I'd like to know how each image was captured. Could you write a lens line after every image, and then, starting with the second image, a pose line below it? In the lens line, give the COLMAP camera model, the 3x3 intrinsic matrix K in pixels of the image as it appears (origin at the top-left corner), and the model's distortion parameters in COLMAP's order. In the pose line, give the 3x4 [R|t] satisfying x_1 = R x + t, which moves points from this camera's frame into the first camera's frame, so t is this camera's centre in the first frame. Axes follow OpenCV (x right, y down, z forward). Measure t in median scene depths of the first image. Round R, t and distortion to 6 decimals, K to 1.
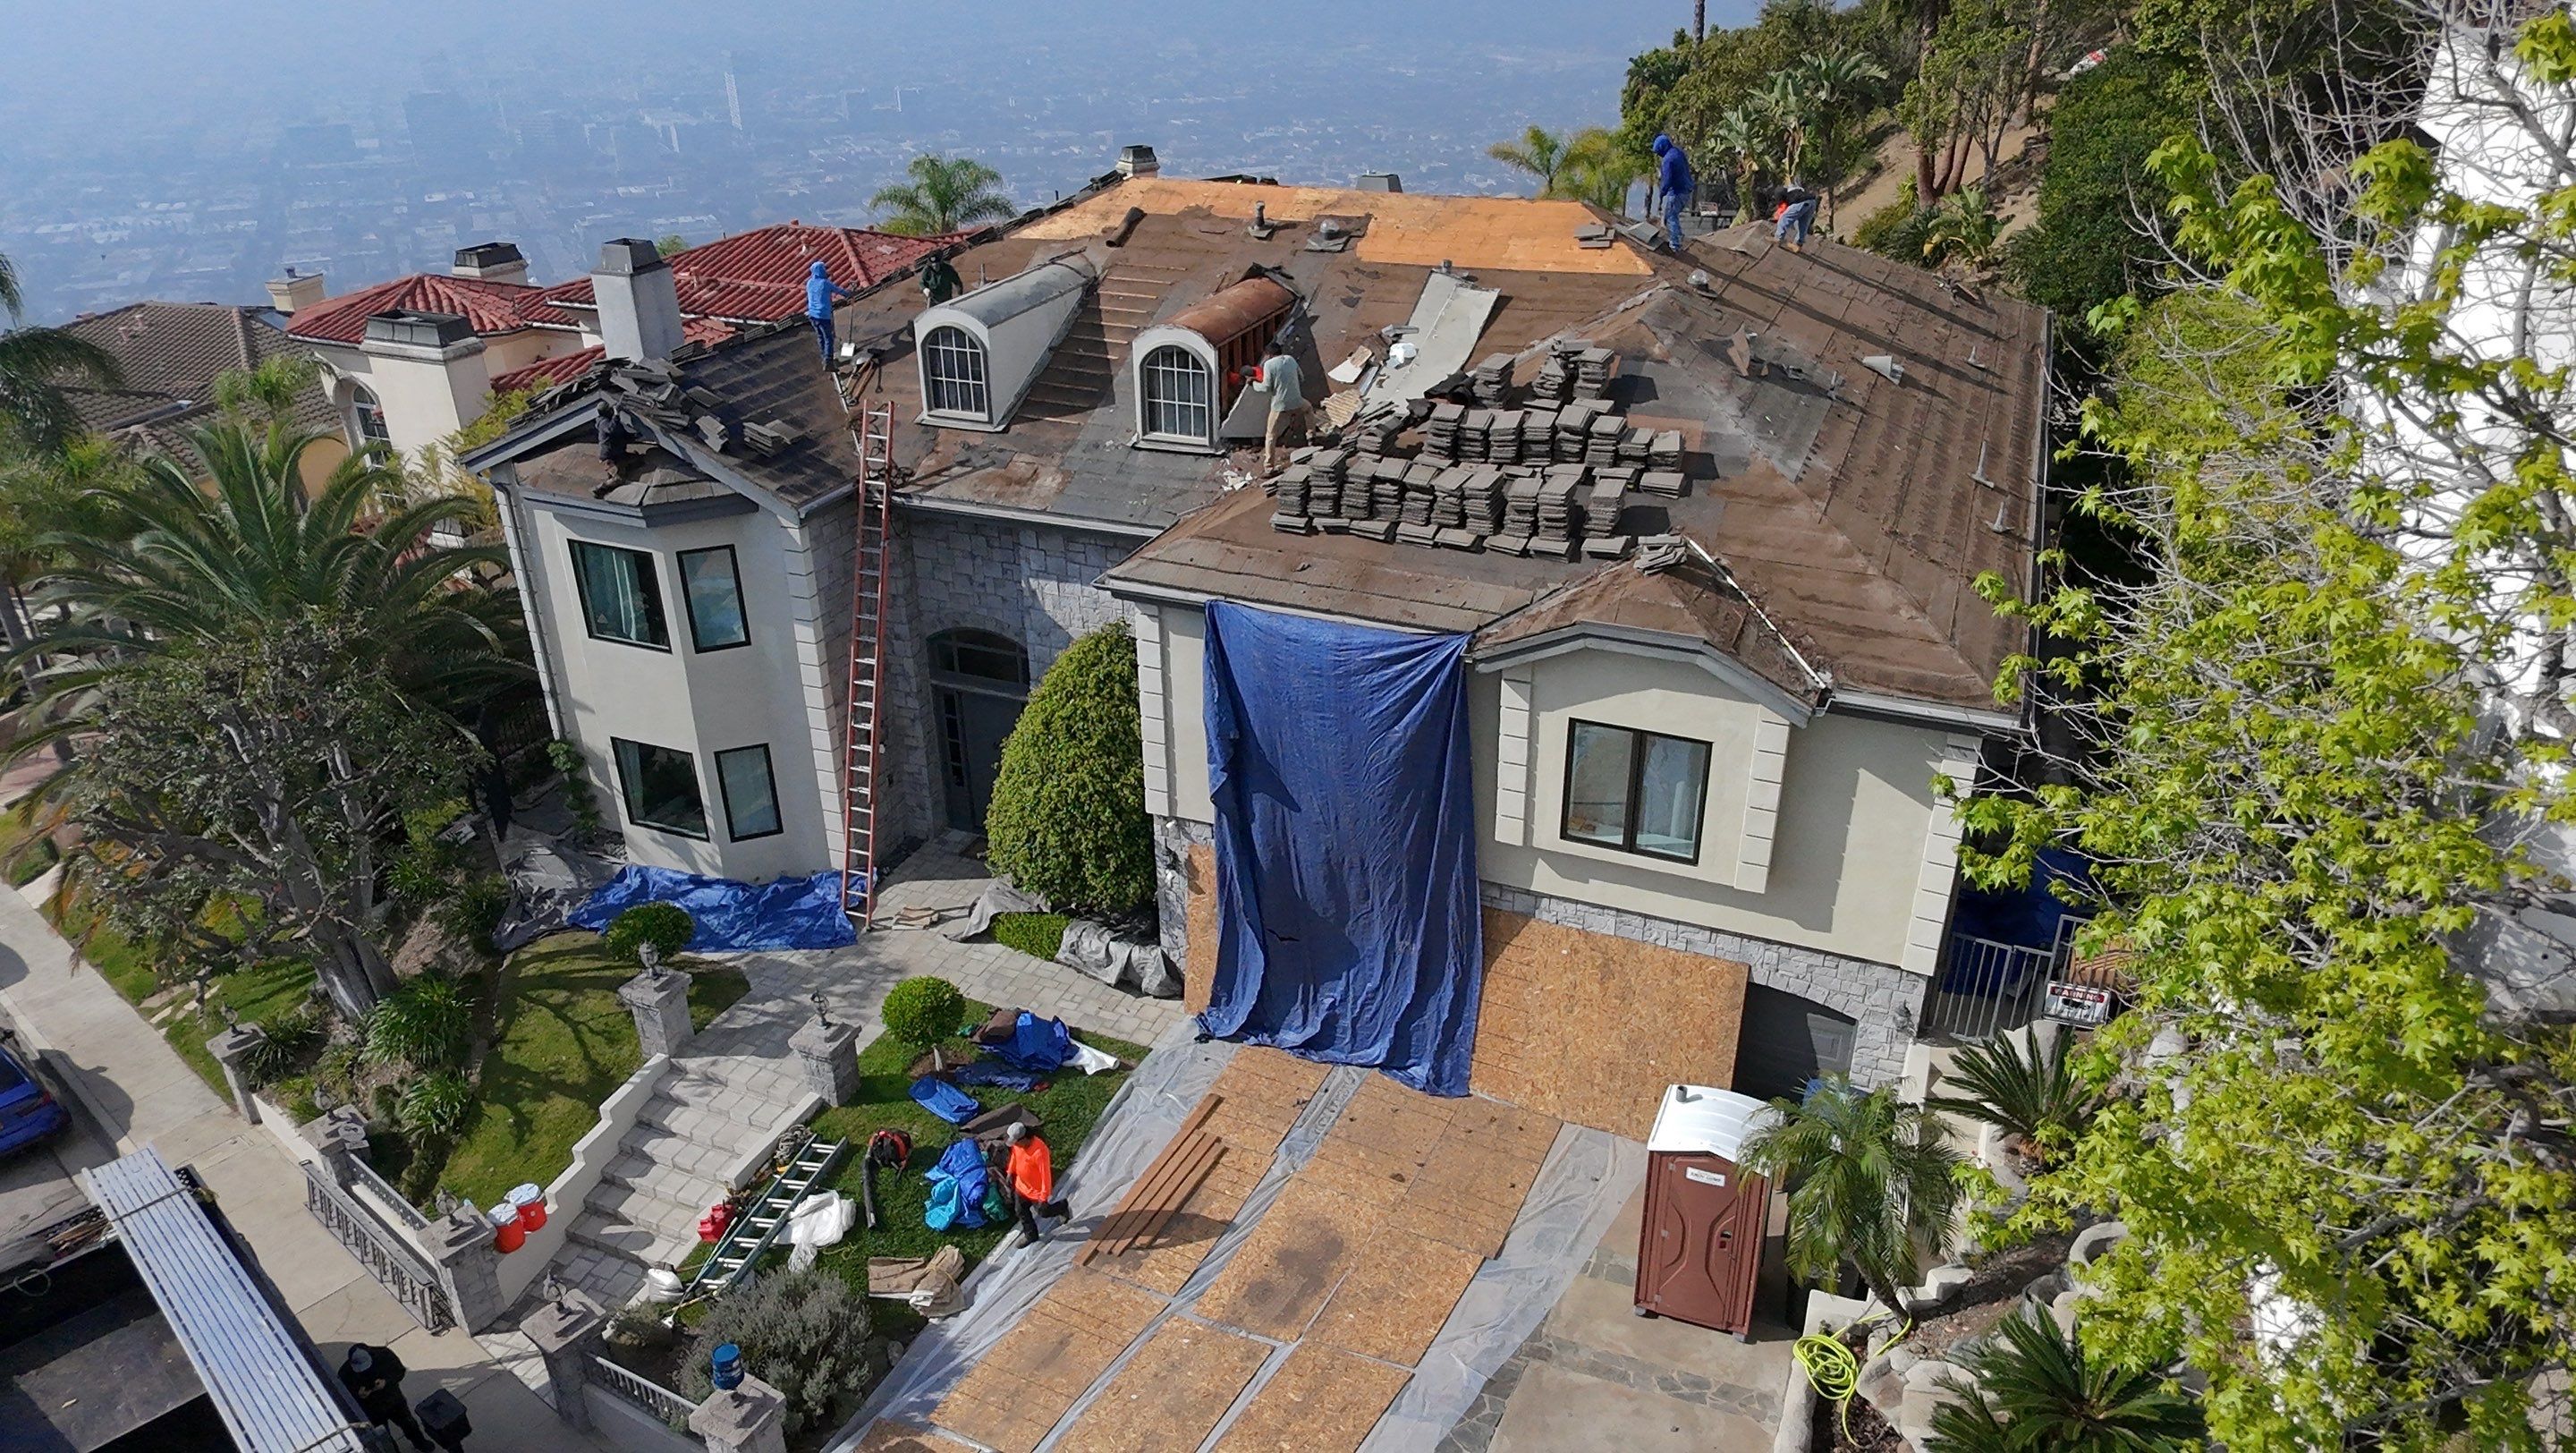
lens RADIAL K [[1638.7, 0, 1292.0], [0, 1638.7, 749.6], [0, 0, 1]] dist [0.005128, -0.002631]
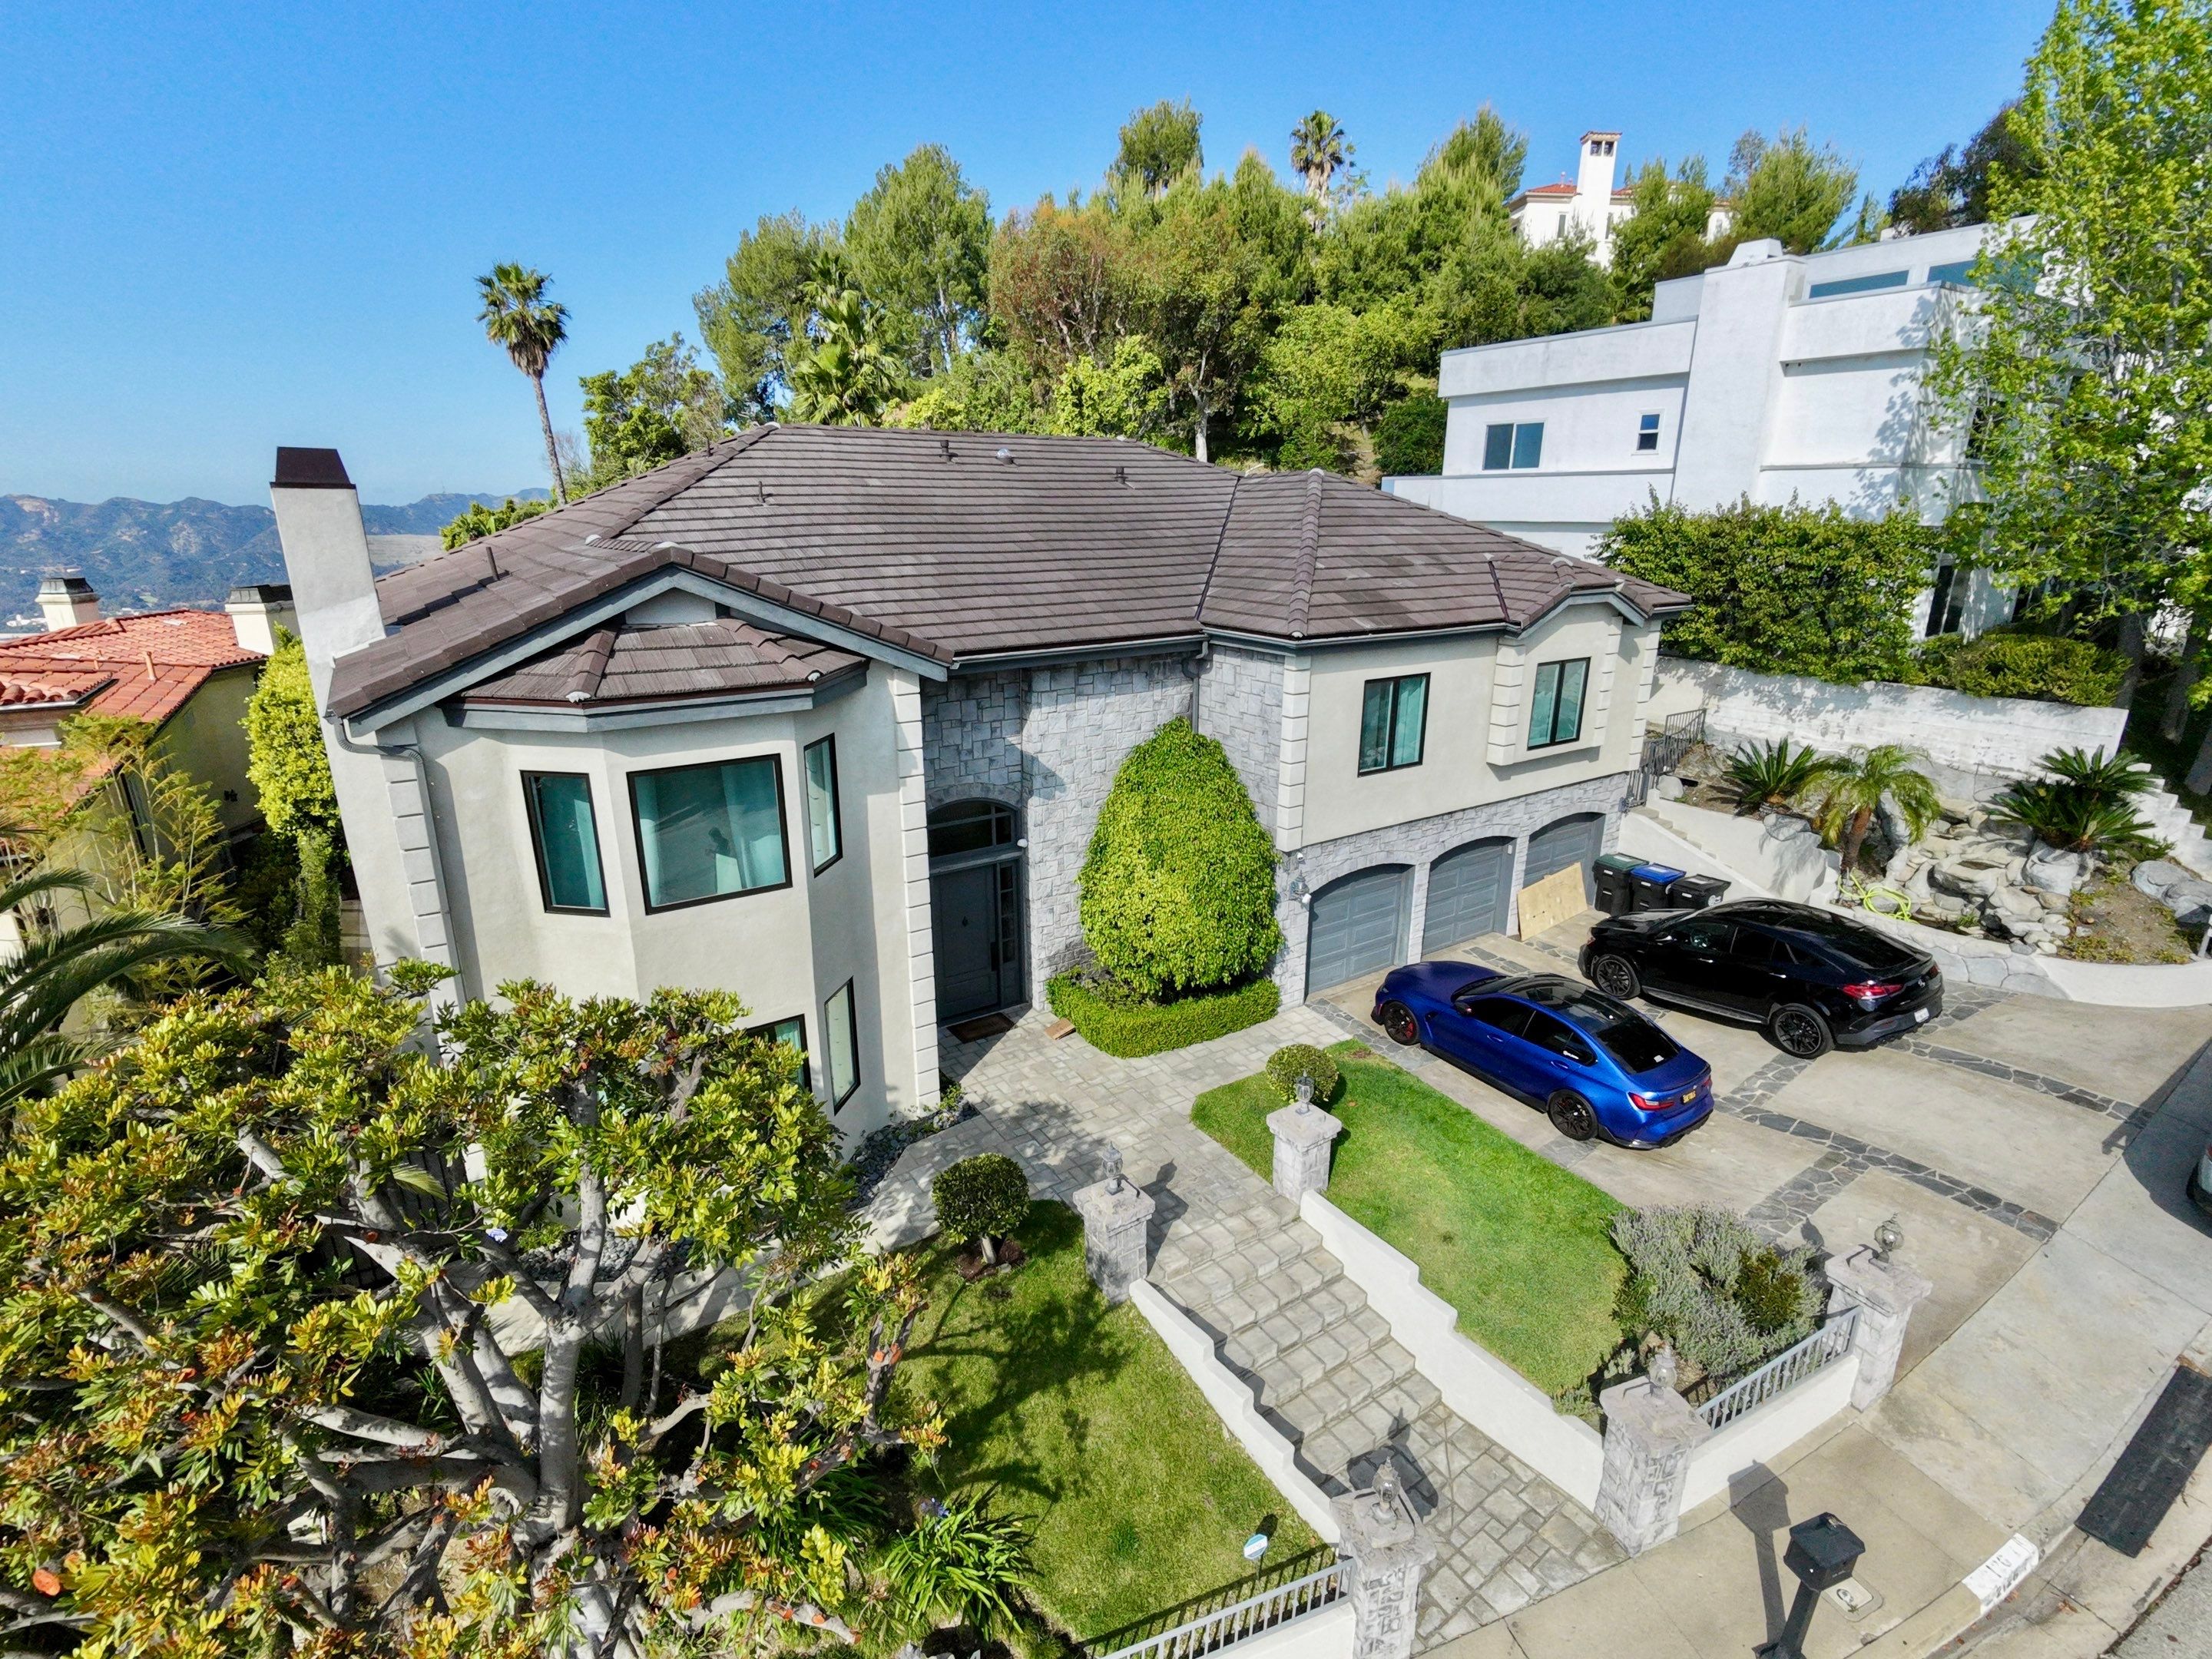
lens RADIAL K [[1052.4, 0, 1108.0], [0, 1052.4, 828.1], [0, 0, 1]] dist [0.000558, 0.000961]
pose [[0.550232, -0.236033, 0.800958, -0.651105], [0.380906, 0.924551, 0.010785, -0.029585], [-0.743072, 0.299156, 0.598624, 0.538584]]
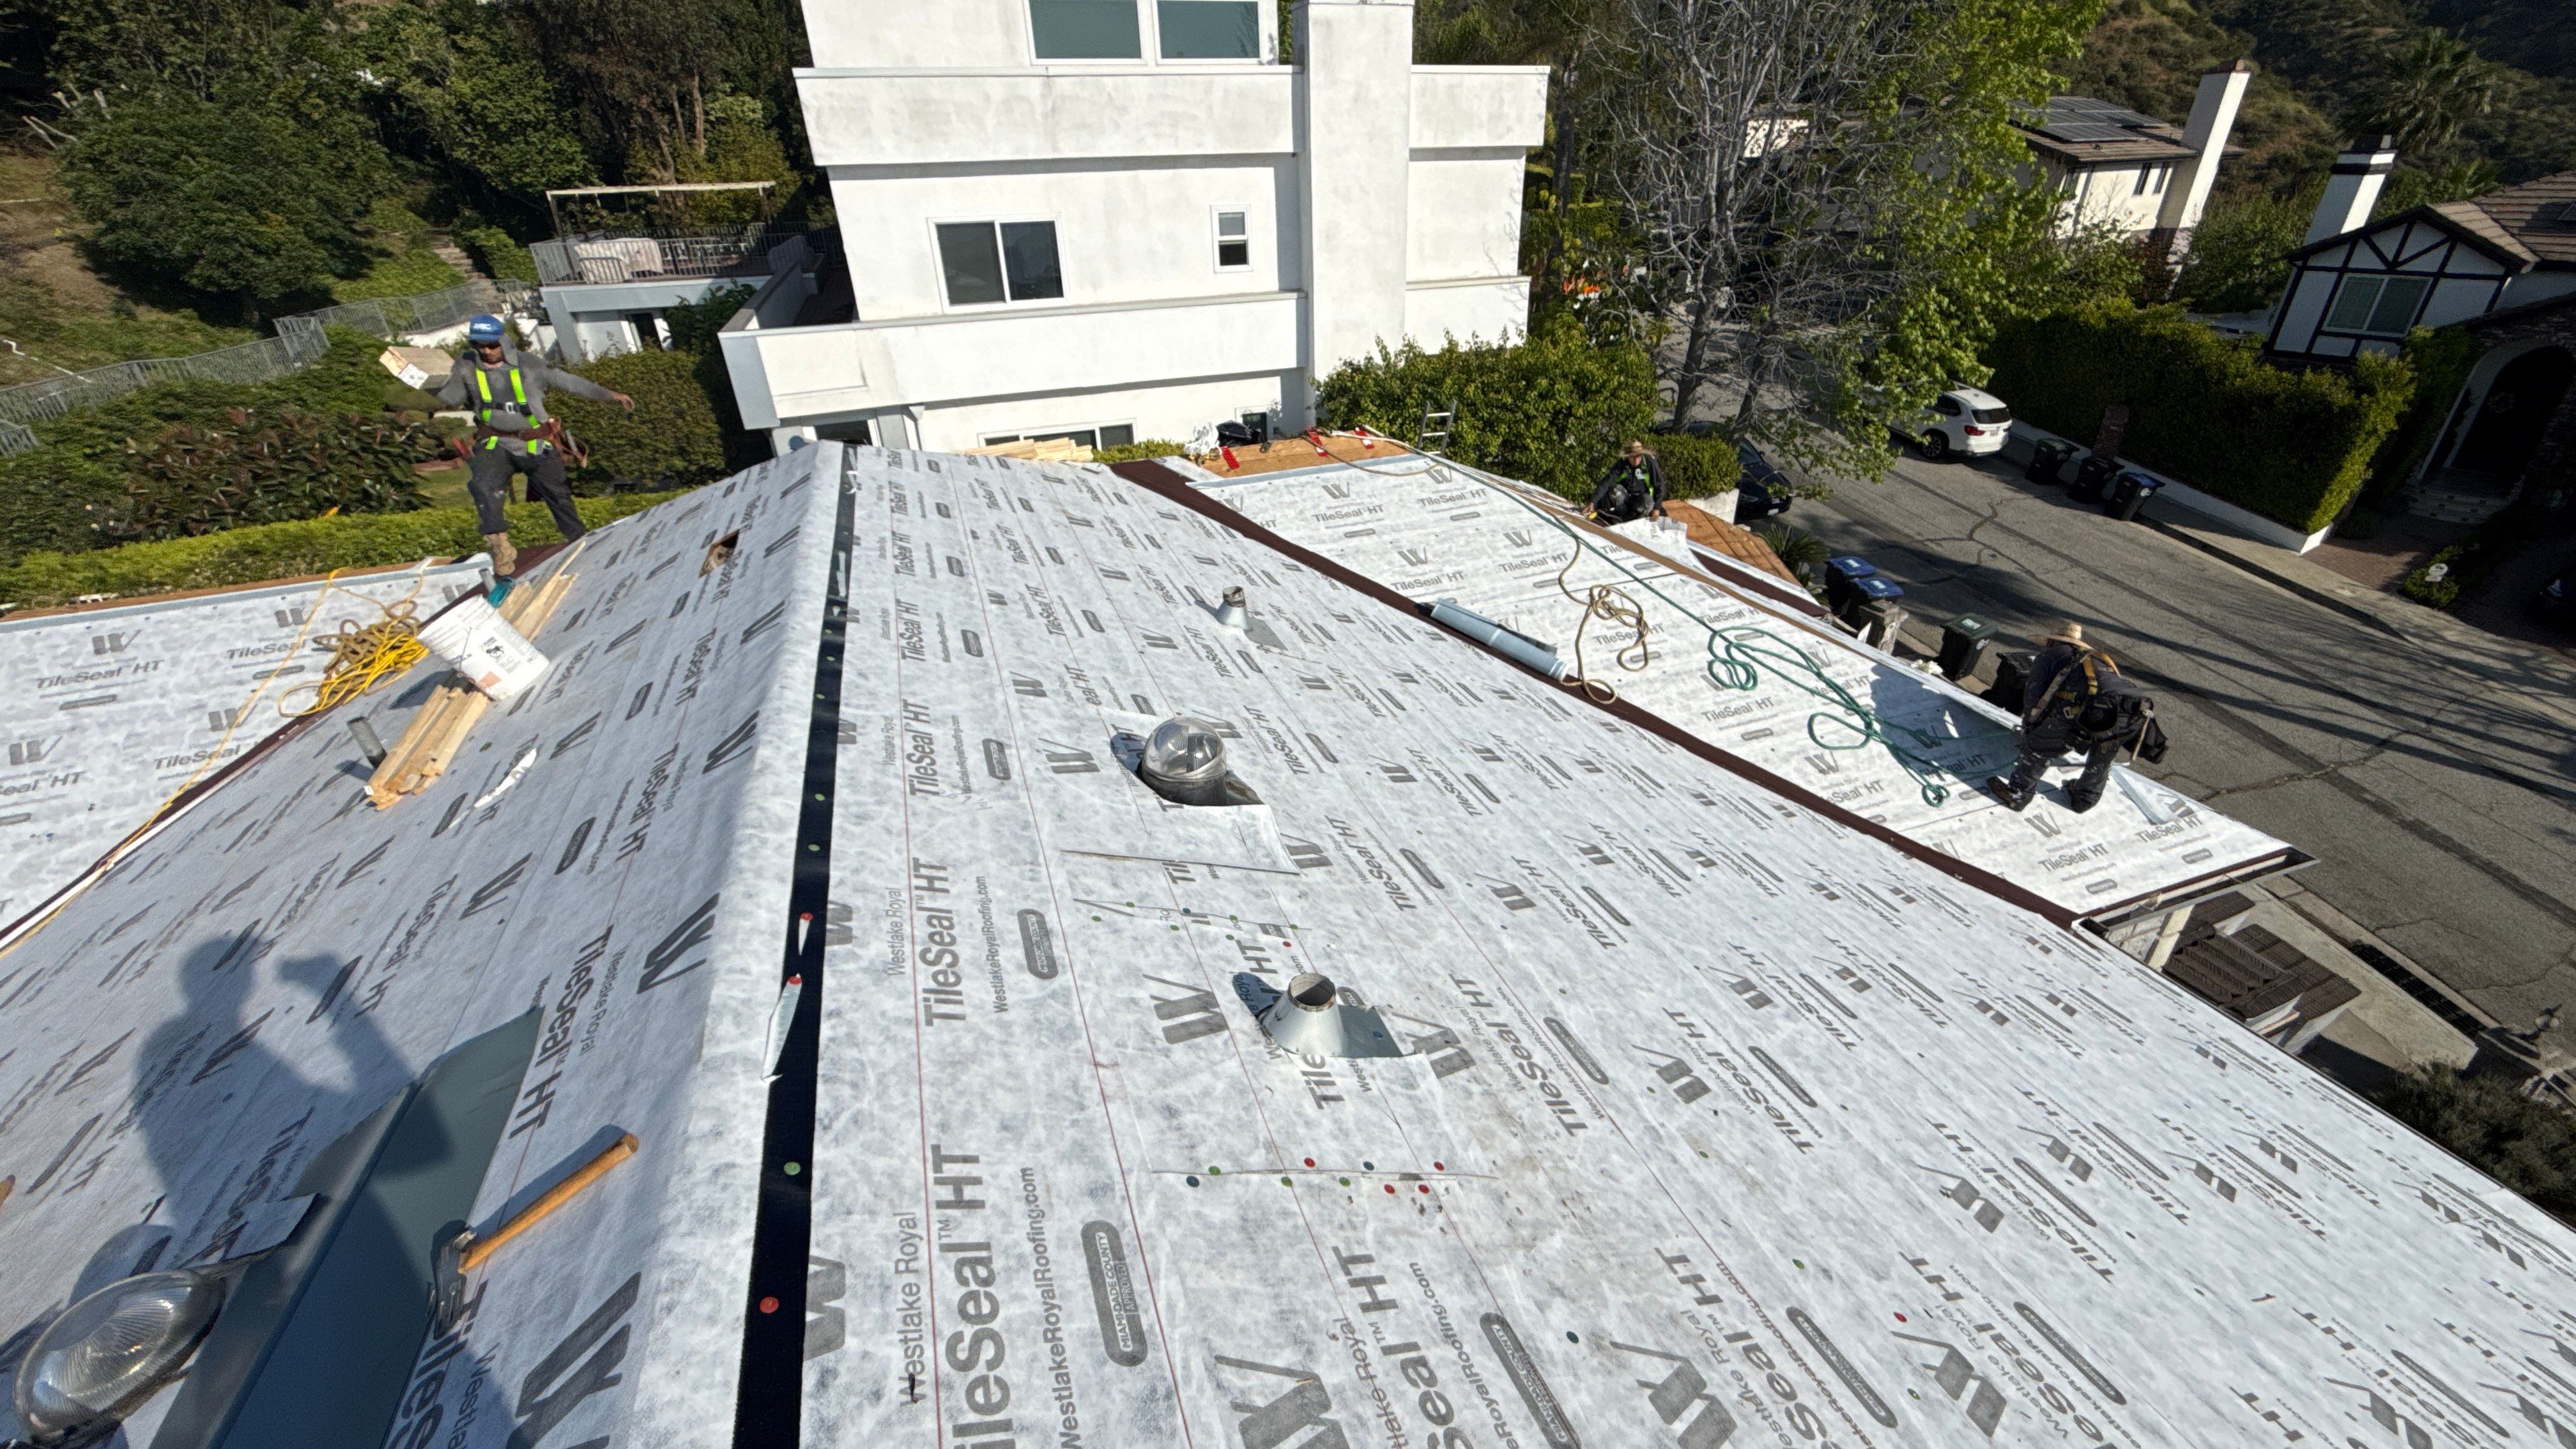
lens RADIAL K [[1034.6, 0, 1278.0], [0, 1034.6, 729.0], [0, 0, 1]] dist [-0.000724, -0.000003]
pose [[-0.674591, -0.329859, 0.660394, -0.073982], [0.369459, 0.623633, 0.688899, -0.411718], [-0.639083, 0.708713, -0.298828, 1.035115]]
